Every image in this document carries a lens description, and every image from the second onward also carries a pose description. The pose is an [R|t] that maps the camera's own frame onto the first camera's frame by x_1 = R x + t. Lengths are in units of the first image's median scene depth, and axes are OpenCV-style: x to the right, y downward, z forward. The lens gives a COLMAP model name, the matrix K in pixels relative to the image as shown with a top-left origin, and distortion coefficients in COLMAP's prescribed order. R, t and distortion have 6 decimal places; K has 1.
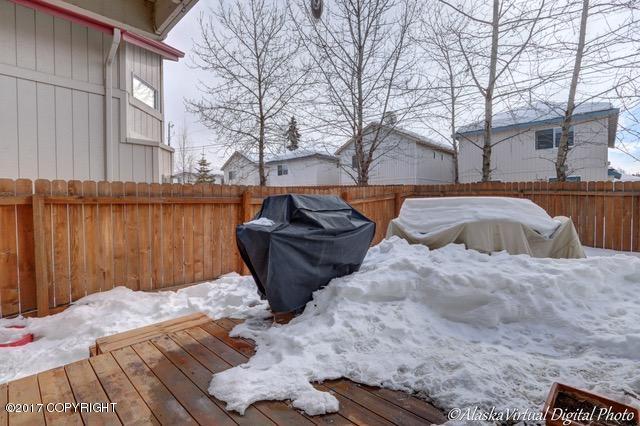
lens RADIAL K [[300.3, 0, 312.6], [0, 300.3, 205.7], [0, 0, 1]] dist [-0.003999, -0.000468]
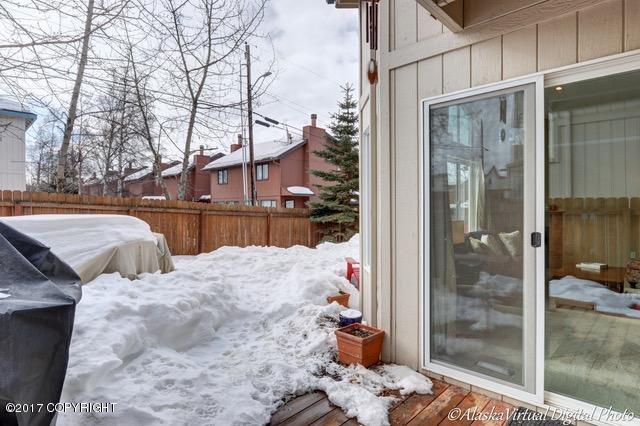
lens RADIAL K [[358.2, 0, 319.7], [0, 358.2, 211.6], [0, 0, 1]] dist [0.026582, -0.000144]
pose [[0.003201, 0.002854, 0.999991, -0.774397], [0.008762, 0.999957, -0.002882, -0.051246], [-0.999956, 0.008771, 0.003176, 0.673242]]
